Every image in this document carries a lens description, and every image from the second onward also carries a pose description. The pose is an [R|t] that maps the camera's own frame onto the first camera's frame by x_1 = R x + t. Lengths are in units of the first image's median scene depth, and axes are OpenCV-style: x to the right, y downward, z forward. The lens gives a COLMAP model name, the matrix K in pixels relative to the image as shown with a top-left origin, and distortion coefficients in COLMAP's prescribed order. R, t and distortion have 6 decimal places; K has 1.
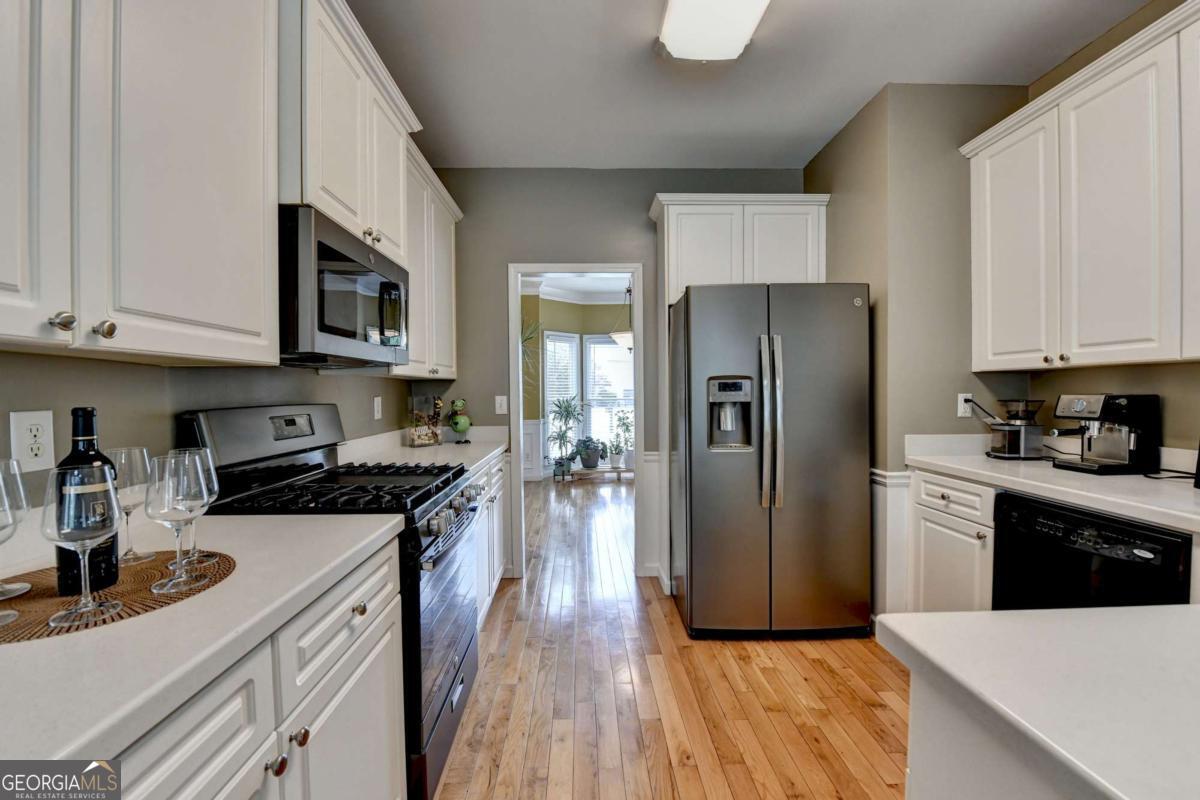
lens RADIAL K [[493.6, 0, 589.7], [0, 493.6, 397.6], [0, 0, 1]] dist [-0.000434, -0.007398]
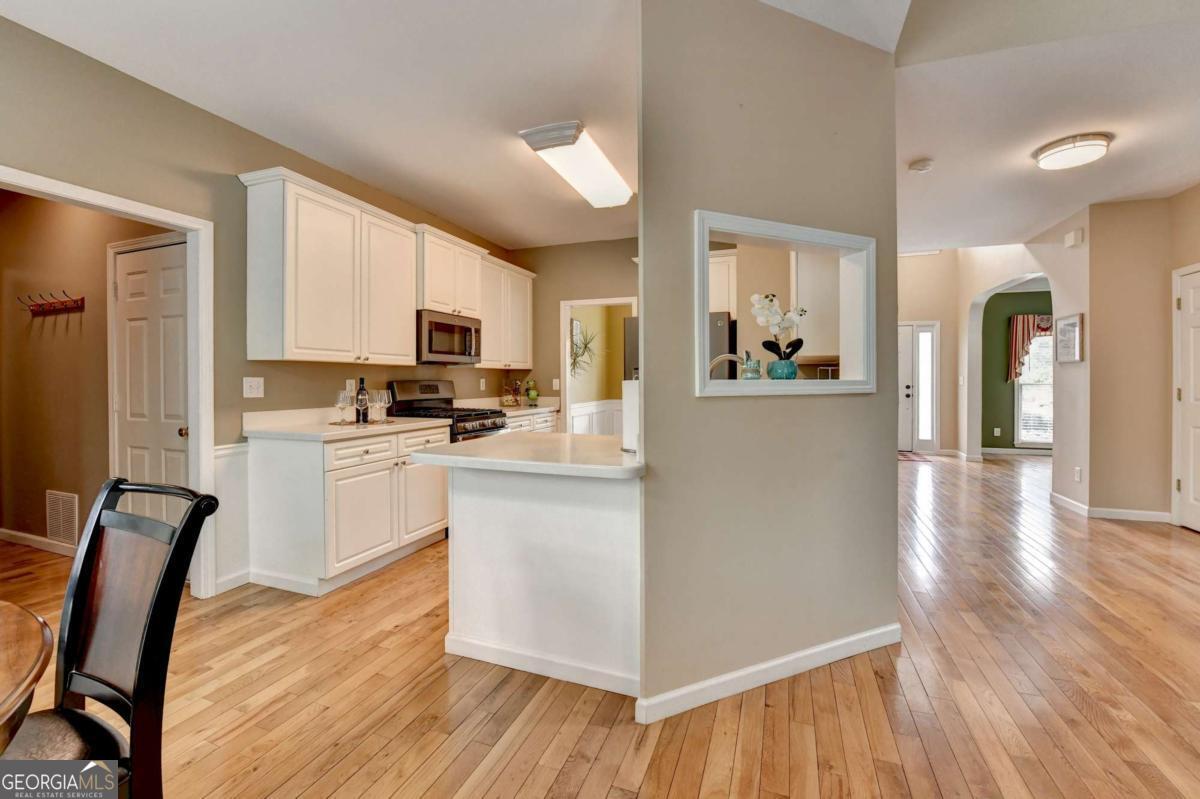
lens RADIAL K [[501.7, 0, 601.8], [0, 501.7, 382.8], [0, 0, 1]] dist [-0.003431, -0.000689]
pose [[0.932670, 0.009954, -0.360594, 0.717169], [-0.012323, 0.999915, -0.004269, 0.017166], [0.360521, 0.008425, 0.932713, -0.668281]]
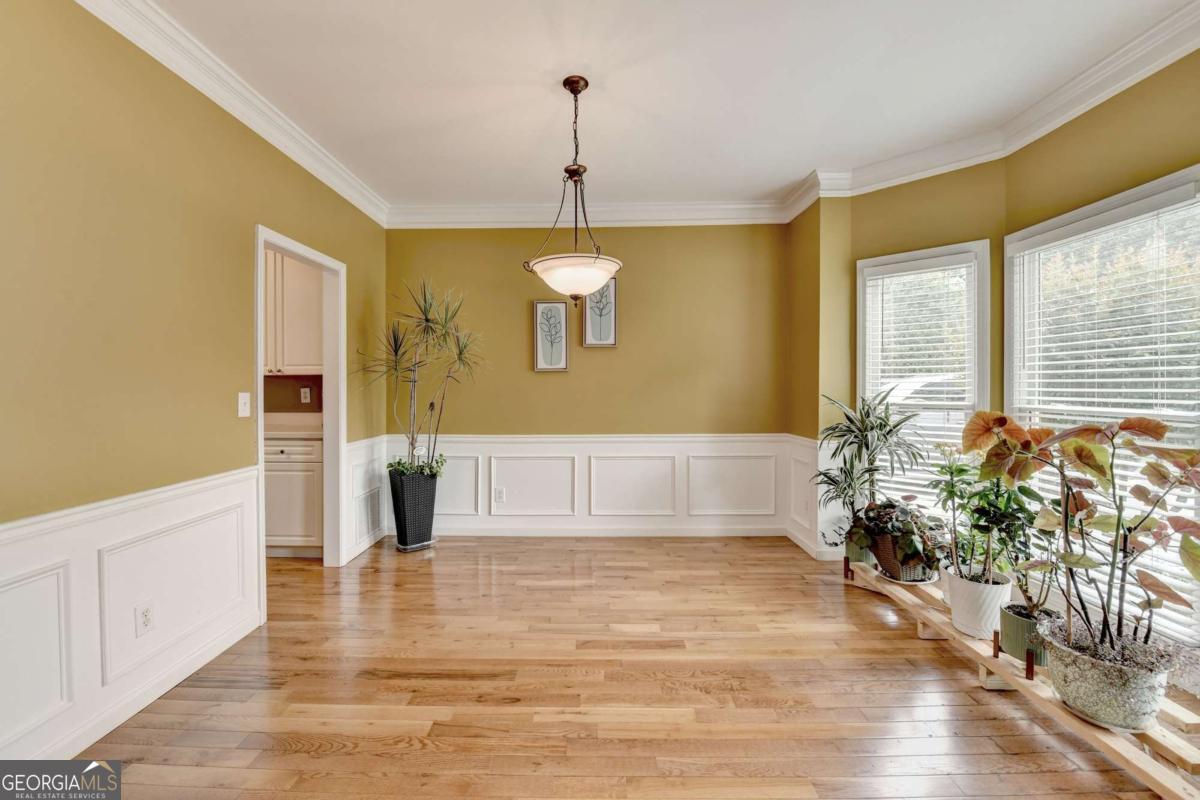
lens RADIAL K [[484.3, 0, 583.9], [0, 484.3, 387.2], [0, 0, 1]] dist [-0.000719, -0.014554]
pose [[-0.042622, 0.016101, -0.998962, 1.058942], [-0.011070, 0.999801, 0.016586, -0.041734], [0.999030, 0.011766, -0.042436, 2.012416]]
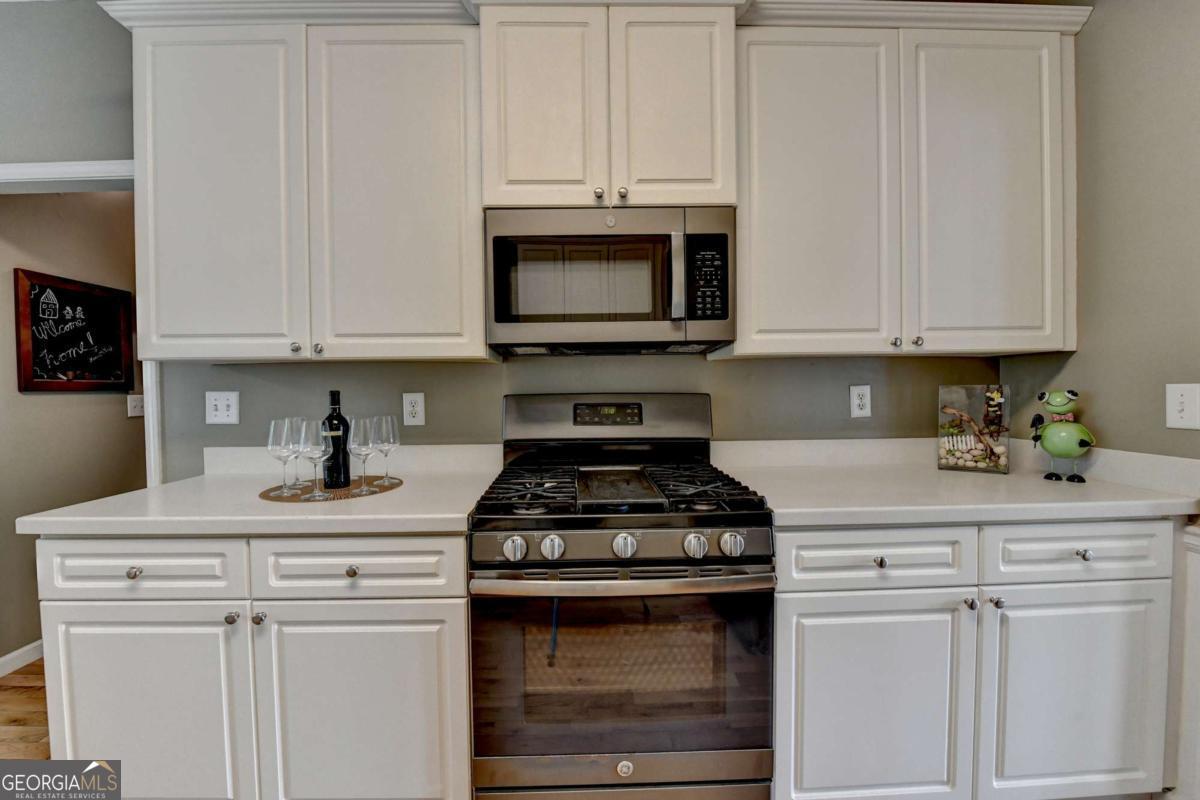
lens RADIAL K [[488.7, 0, 592.7], [0, 488.7, 398.1], [0, 0, 1]] dist [-0.019535, -0.000194]
pose [[0.007672, 0.033804, -0.999399, 0.256135], [-0.003011, 0.999425, 0.033782, -0.005307], [0.999966, 0.002750, 0.007770, 0.617596]]
